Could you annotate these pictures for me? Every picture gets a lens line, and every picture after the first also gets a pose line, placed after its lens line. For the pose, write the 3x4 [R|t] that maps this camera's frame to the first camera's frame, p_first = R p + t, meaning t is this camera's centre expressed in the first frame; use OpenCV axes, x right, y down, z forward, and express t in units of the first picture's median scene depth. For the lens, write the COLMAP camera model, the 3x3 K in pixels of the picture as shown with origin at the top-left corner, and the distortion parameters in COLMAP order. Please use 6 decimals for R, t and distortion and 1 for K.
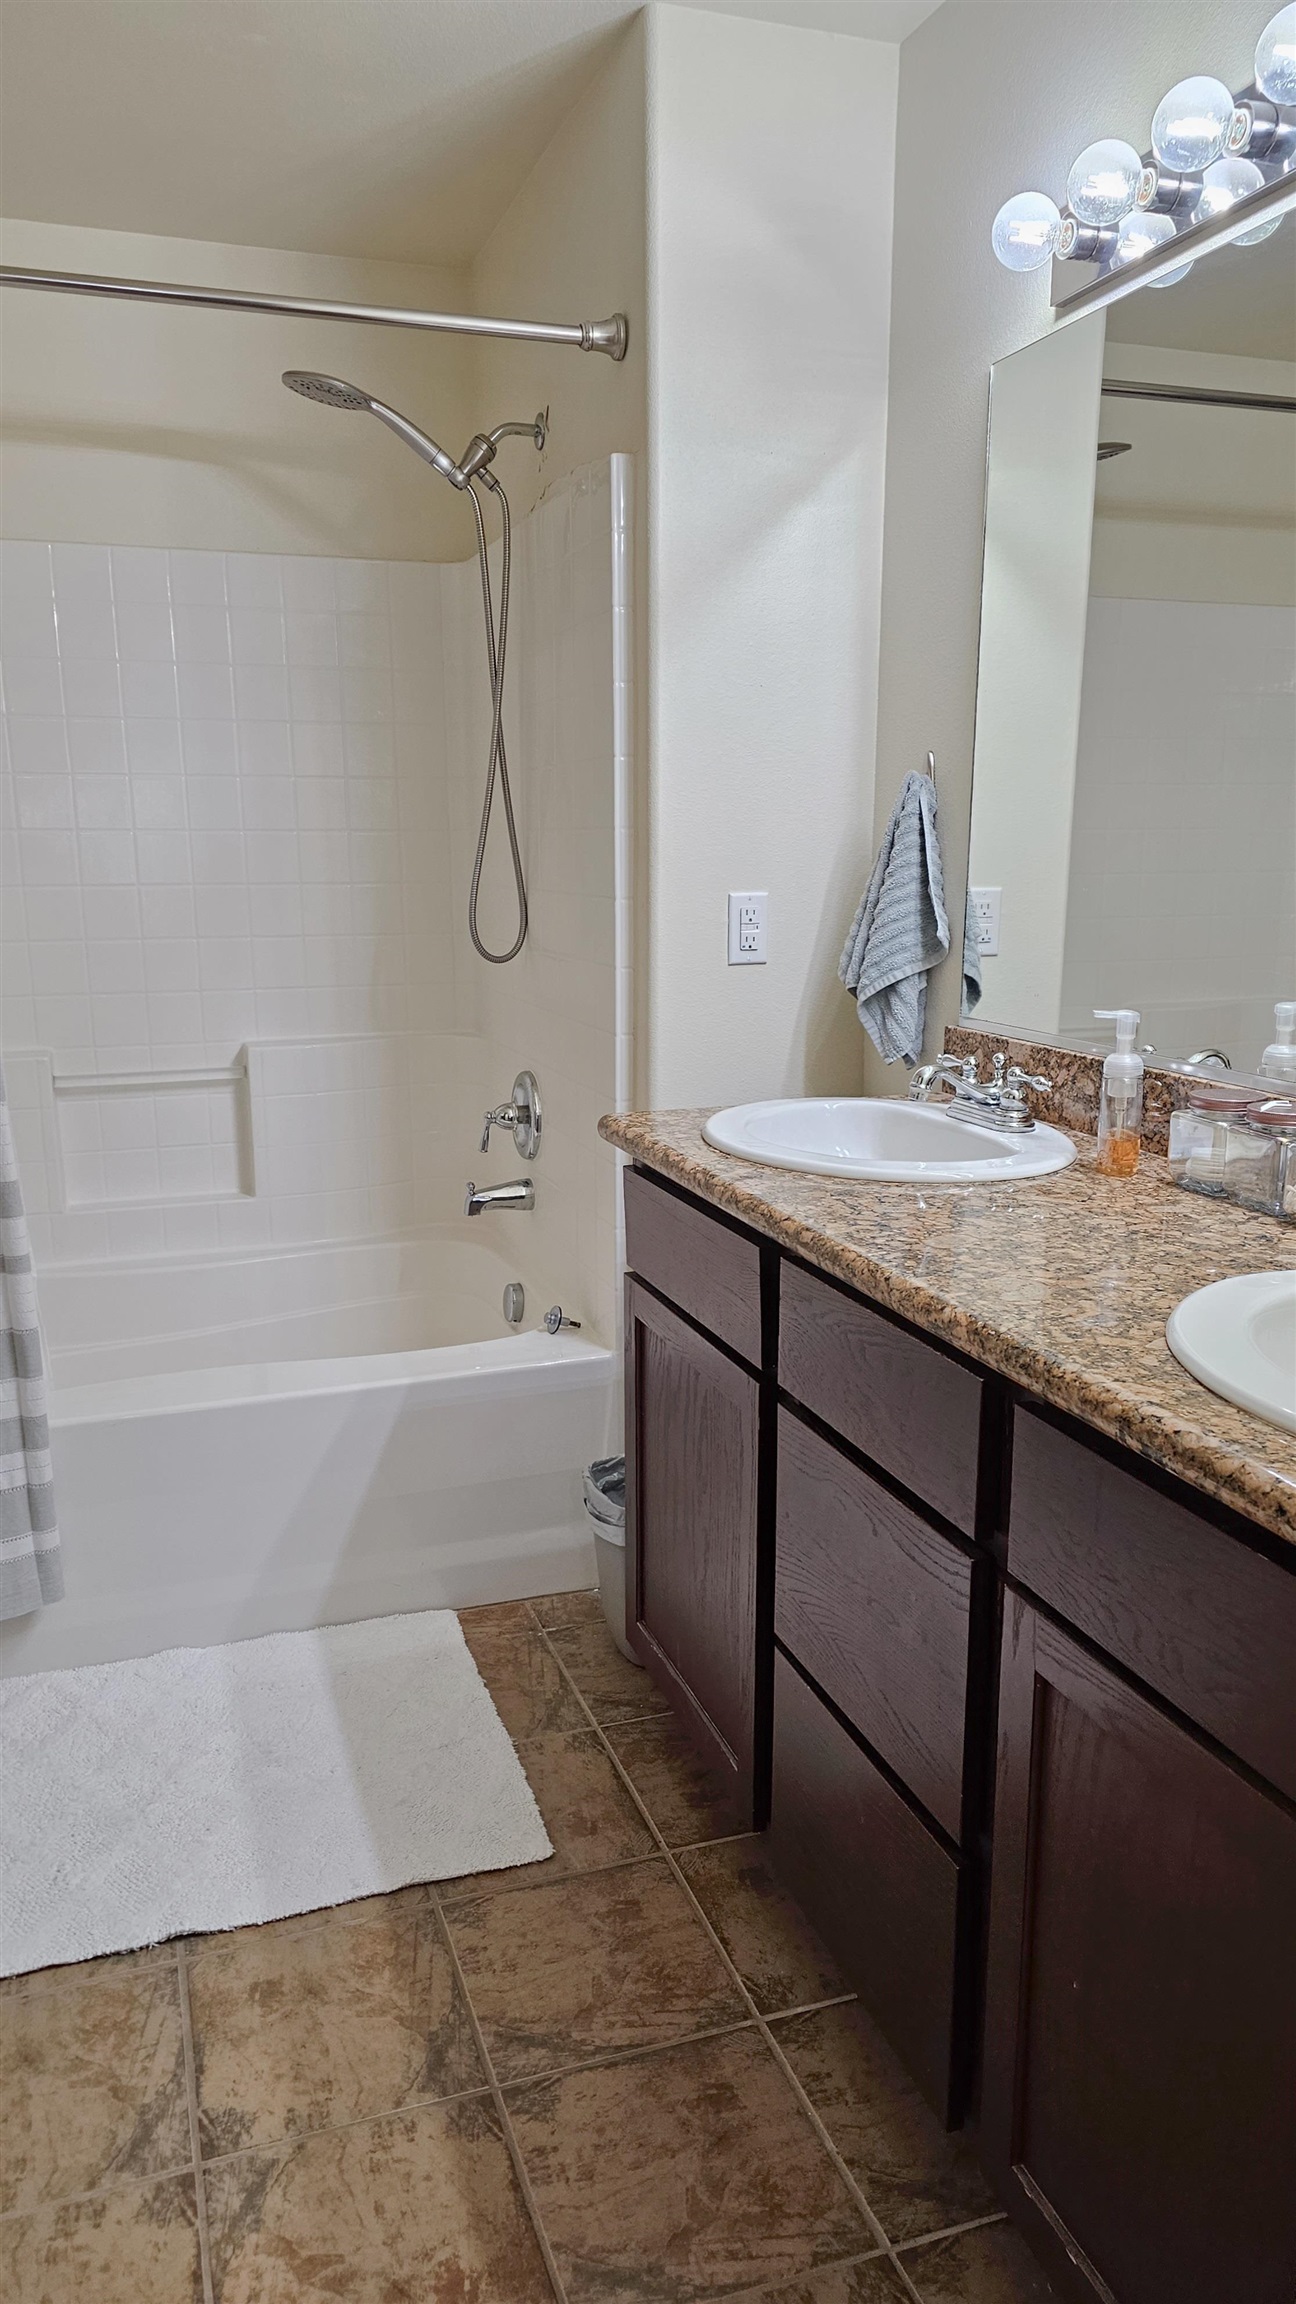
lens RADIAL K [[1486.0, 0, 577.9], [0, 1486.0, 1145.1], [0, 0, 1]] dist [0.107751, -0.145847]
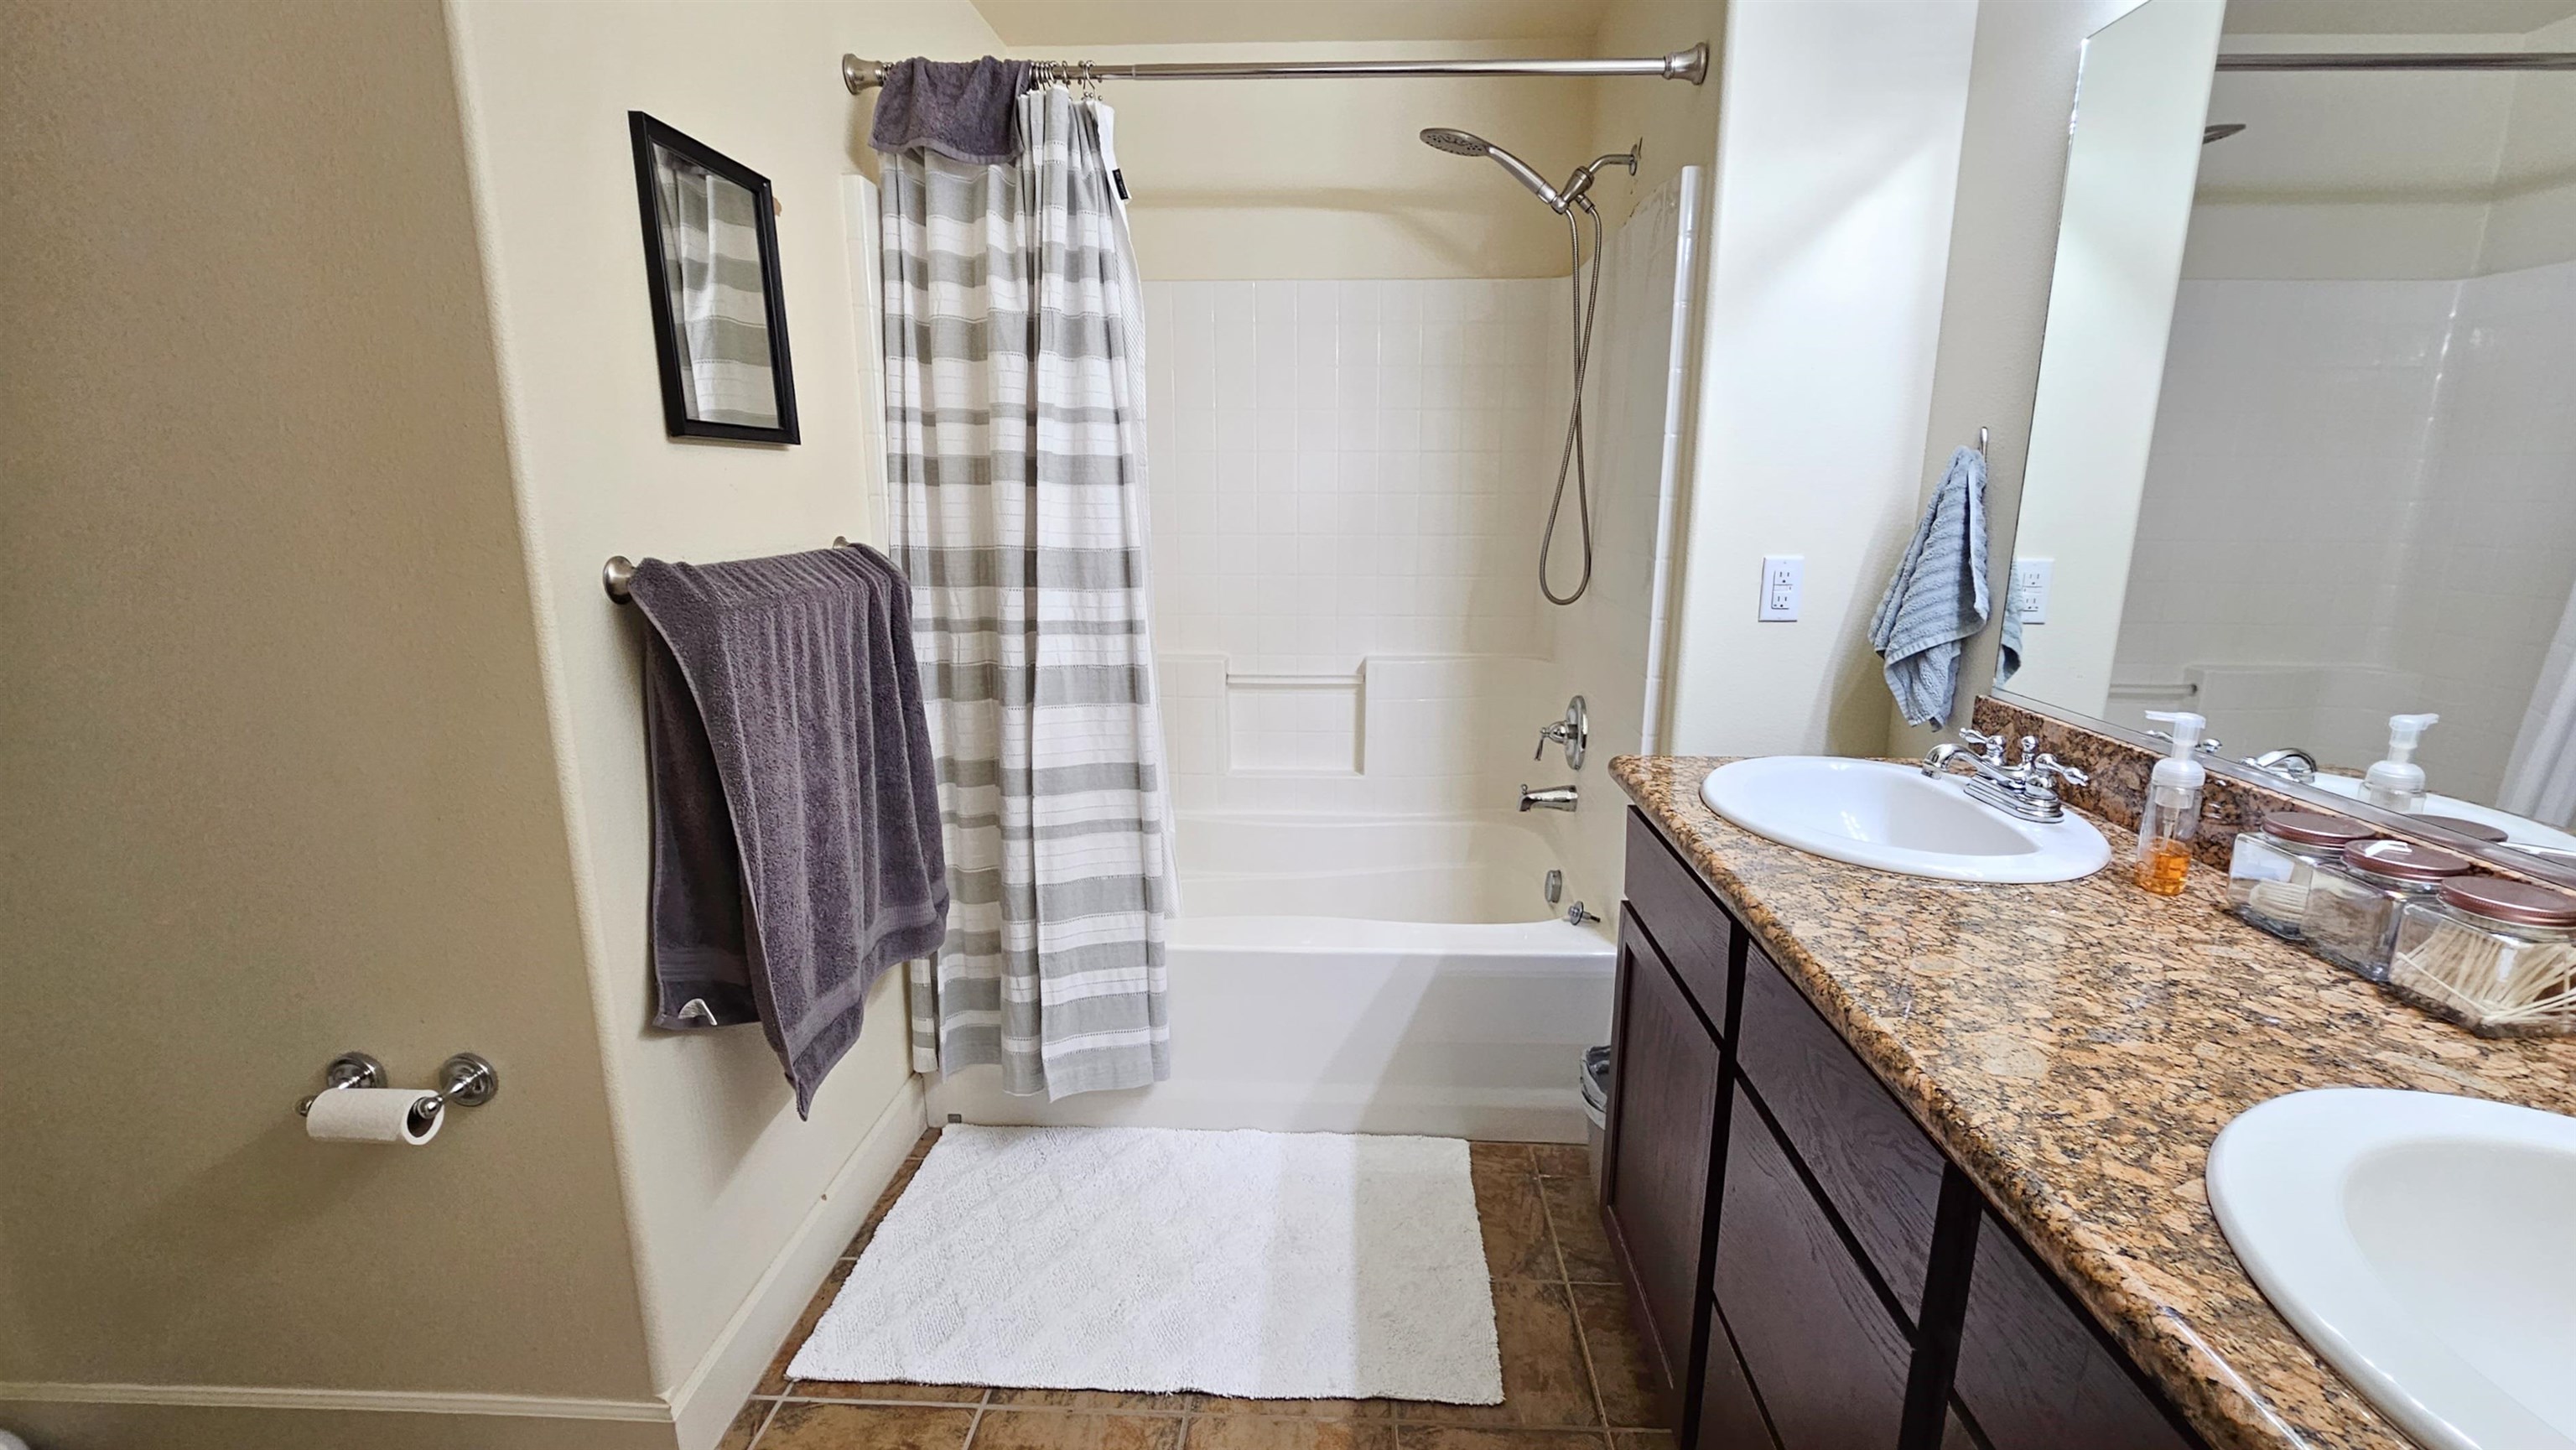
lens RADIAL K [[1065.1, 0, 1302.3], [0, 1065.1, 731.2], [0, 0, 1]] dist [-0.000383, 0.000114]
pose [[0.940267, 0.082064, -0.330400, 0.056589], [-0.074934, 0.996599, 0.034284, -0.047167], [0.332090, -0.007477, 0.943218, 0.163659]]
